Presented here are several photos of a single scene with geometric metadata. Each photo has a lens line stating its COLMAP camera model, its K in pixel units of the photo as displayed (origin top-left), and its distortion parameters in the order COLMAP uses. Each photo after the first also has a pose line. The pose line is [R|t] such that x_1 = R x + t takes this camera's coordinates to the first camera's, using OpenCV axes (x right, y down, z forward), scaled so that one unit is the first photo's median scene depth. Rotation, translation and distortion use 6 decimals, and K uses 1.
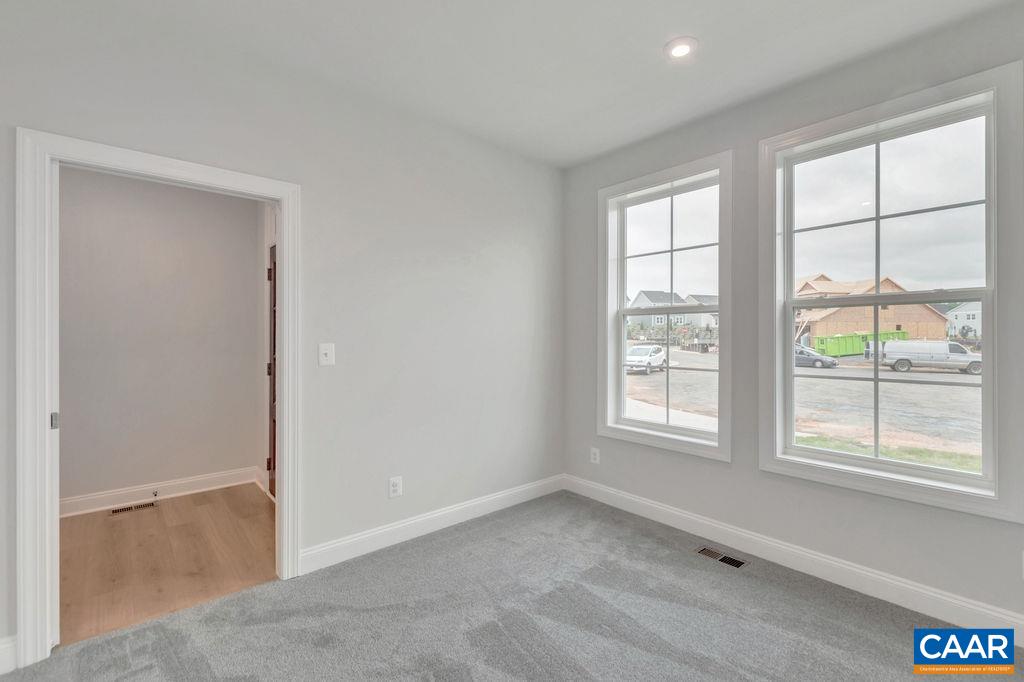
lens RADIAL K [[465.7, 0, 514.4], [0, 465.7, 340.2], [0, 0, 1]] dist [0.000062, -0.000181]
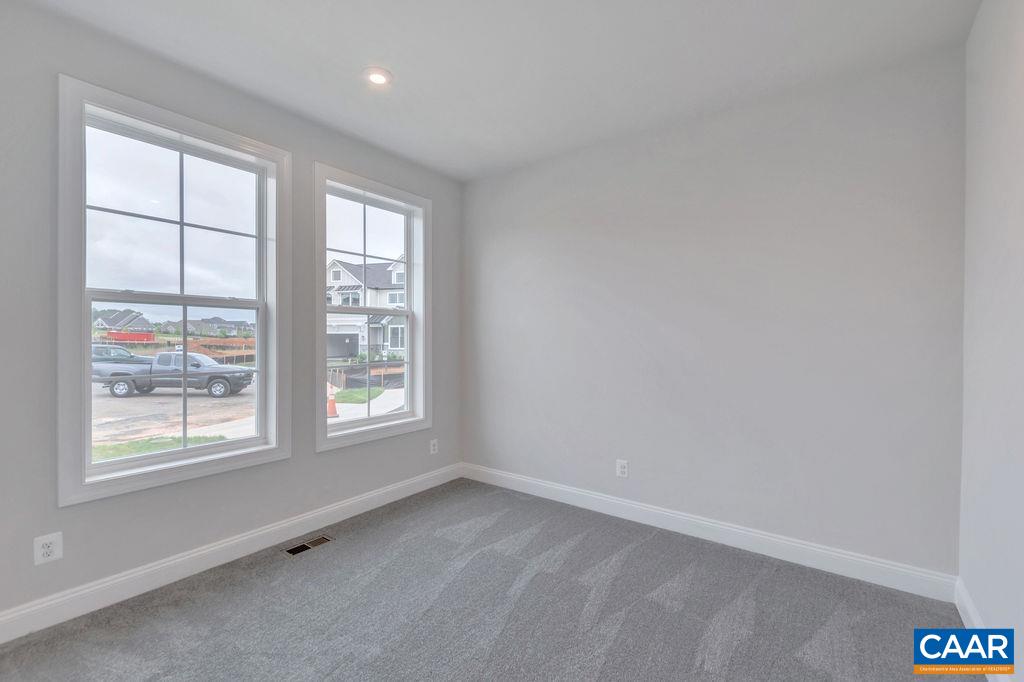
lens RADIAL K [[465.7, 0, 514.4], [0, 465.7, 340.2], [0, 0, 1]] dist [0.000062, -0.000181]
pose [[-0.258788, -0.009596, 0.965886, -0.619750], [0.001628, 0.999945, 0.010371, -0.005466], [-0.965933, 0.004257, -0.258759, 0.745584]]
